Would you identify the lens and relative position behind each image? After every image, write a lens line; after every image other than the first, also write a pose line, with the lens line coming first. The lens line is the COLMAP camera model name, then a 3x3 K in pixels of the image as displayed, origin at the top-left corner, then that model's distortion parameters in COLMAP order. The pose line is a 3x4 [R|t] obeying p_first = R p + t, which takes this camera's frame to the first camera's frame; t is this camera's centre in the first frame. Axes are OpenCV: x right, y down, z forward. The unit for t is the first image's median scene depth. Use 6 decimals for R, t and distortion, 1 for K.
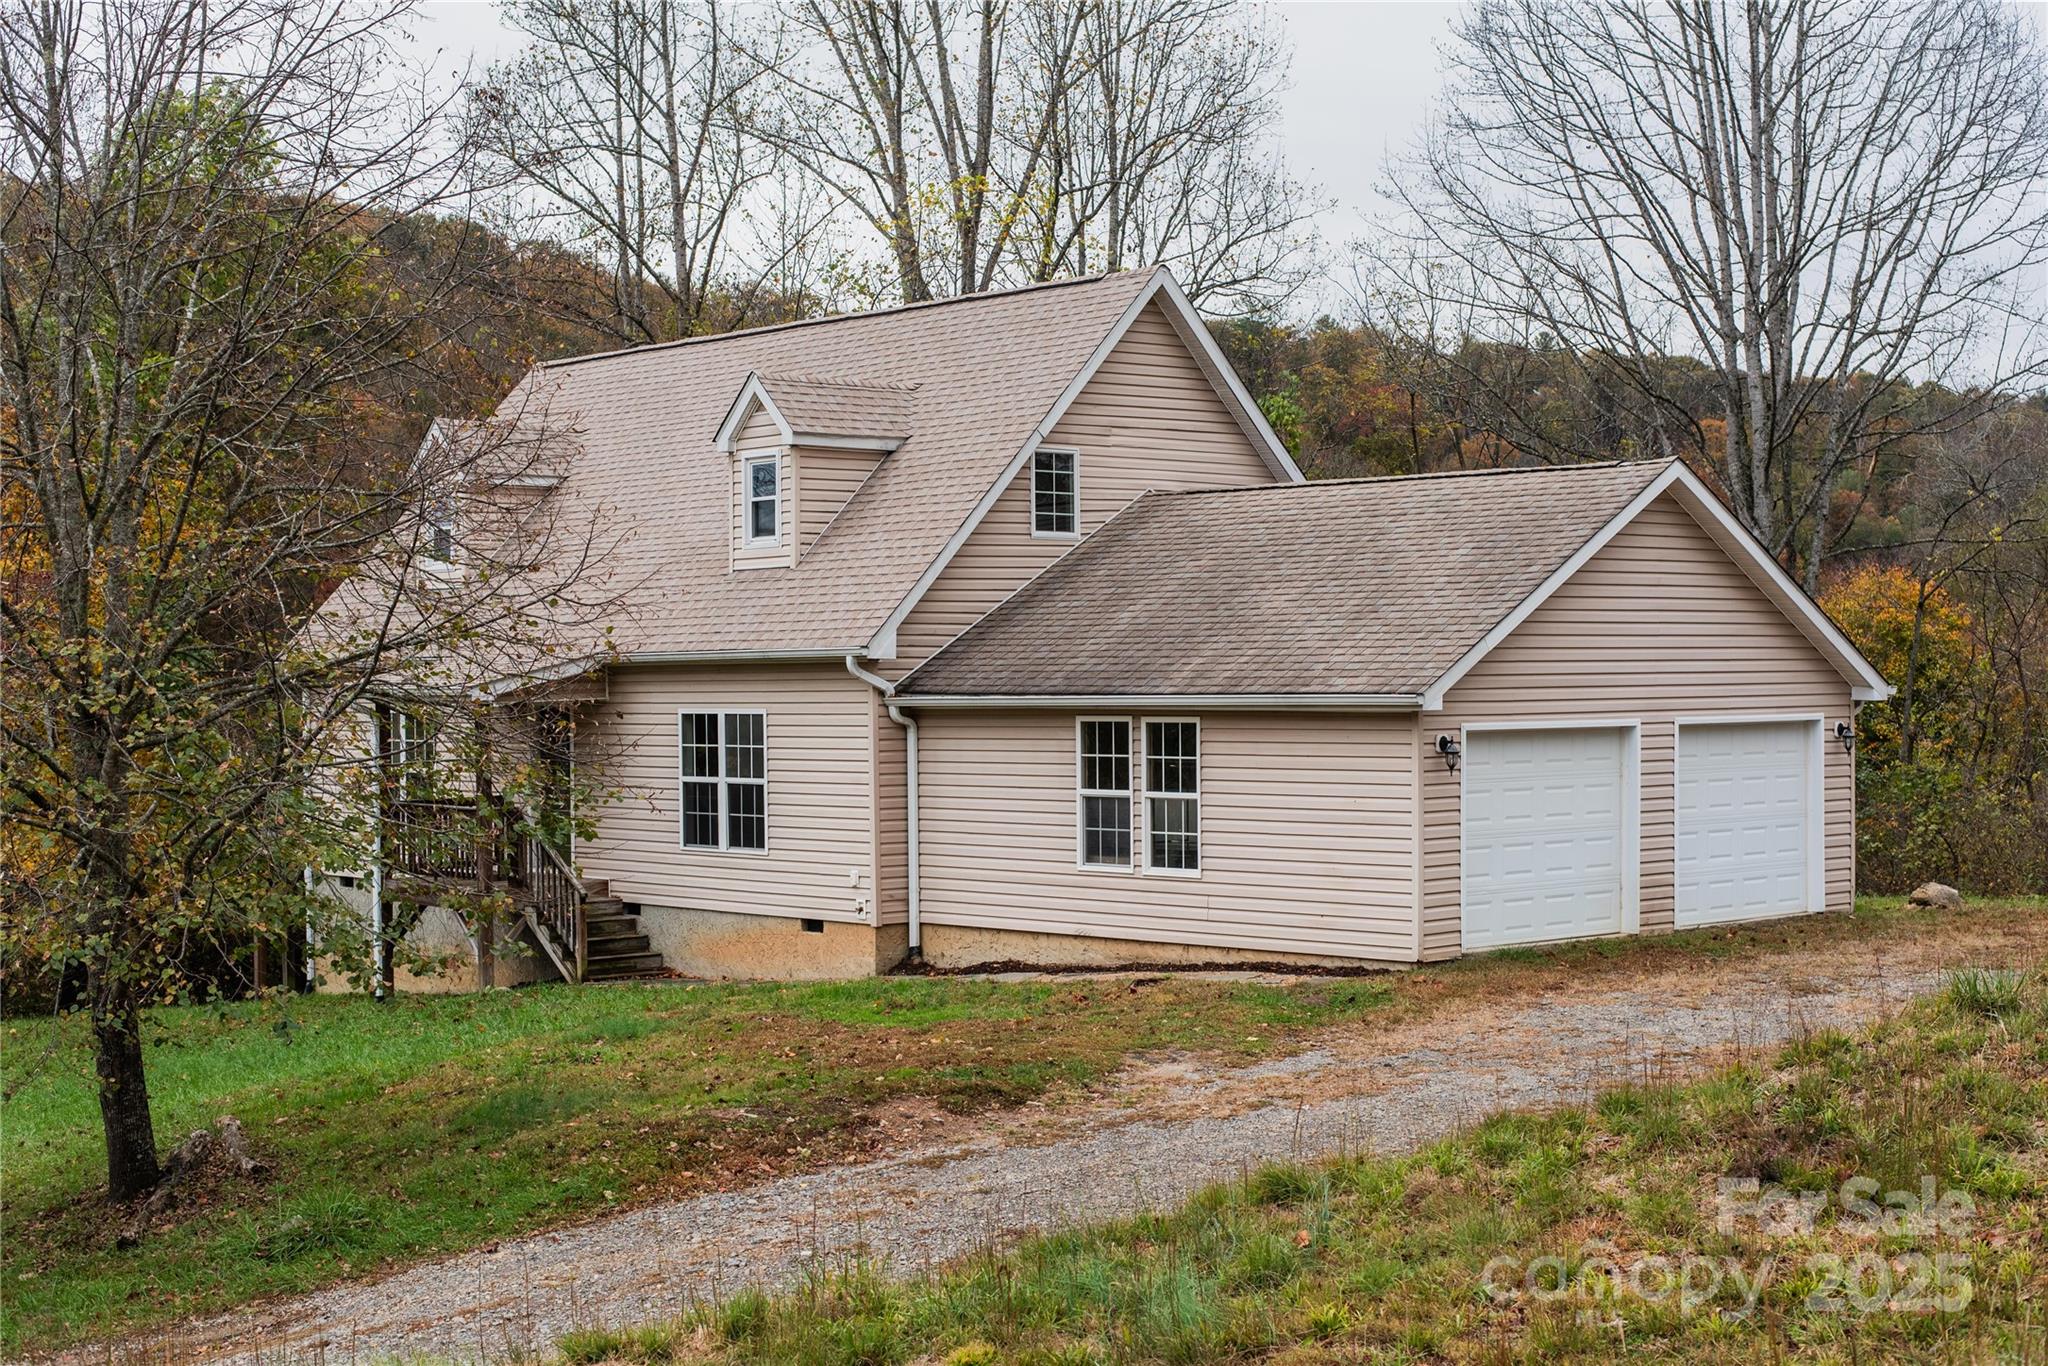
lens RADIAL K [[3006.6, 0, 1021.4], [0, 3006.6, 695.6], [0, 0, 1]] dist [-0.251367, 0.000000]
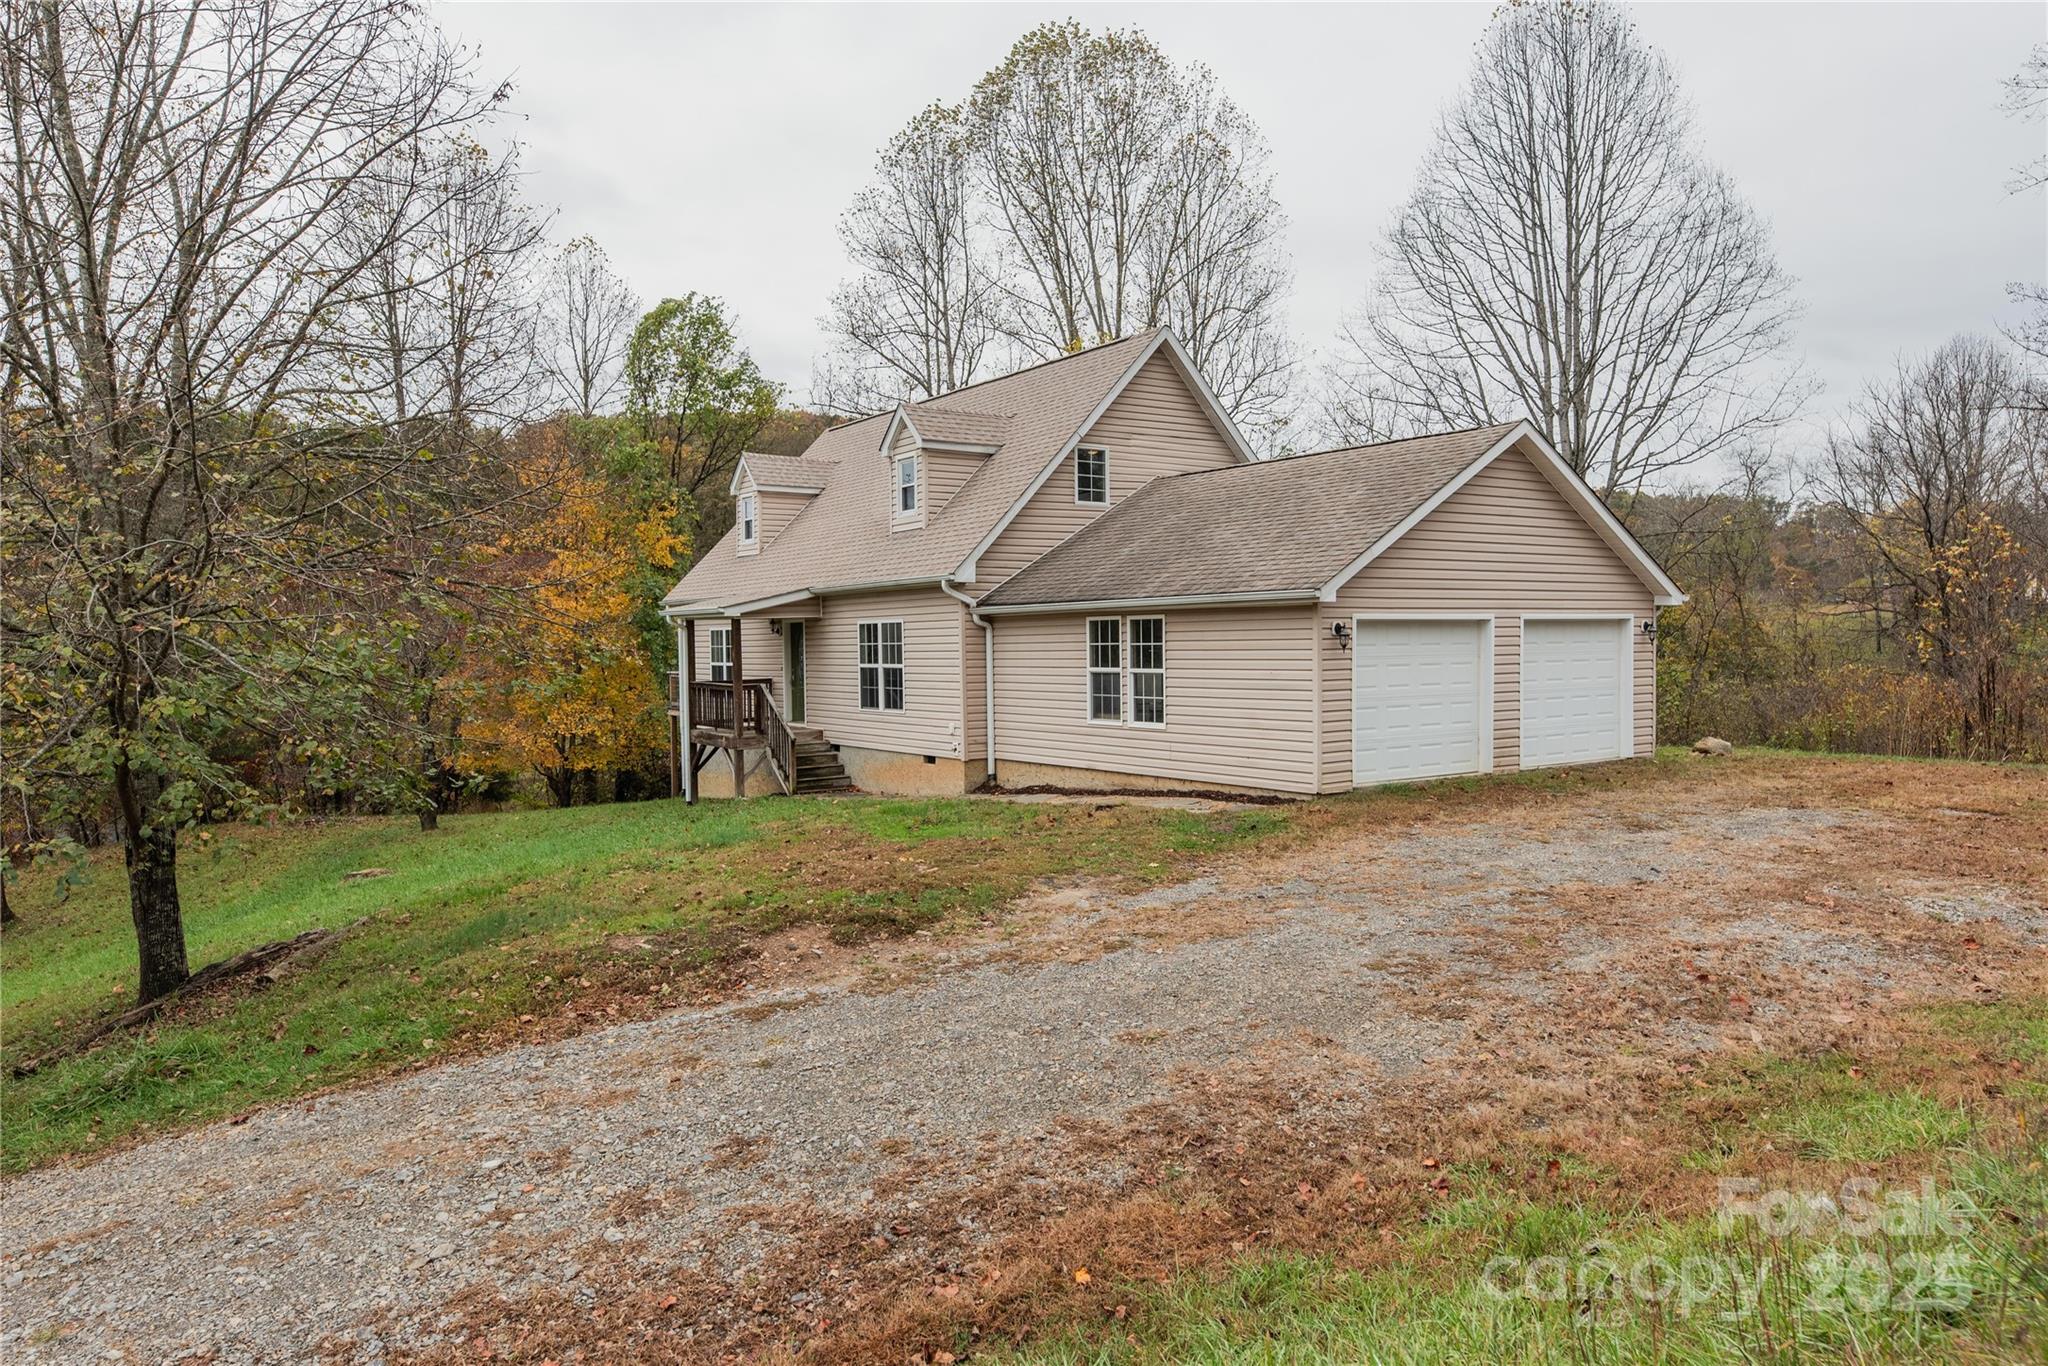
lens RADIAL K [[1376.9, 0, 1013.1], [0, 1376.9, 686.5], [0, 0, 1]] dist [-0.031251, -0.006753]
pose [[0.991697, -0.000416, -0.128593, 0.062688], [0.004221, 0.999561, 0.029318, 0.018922], [0.128525, -0.029617, 0.991264, 0.309439]]
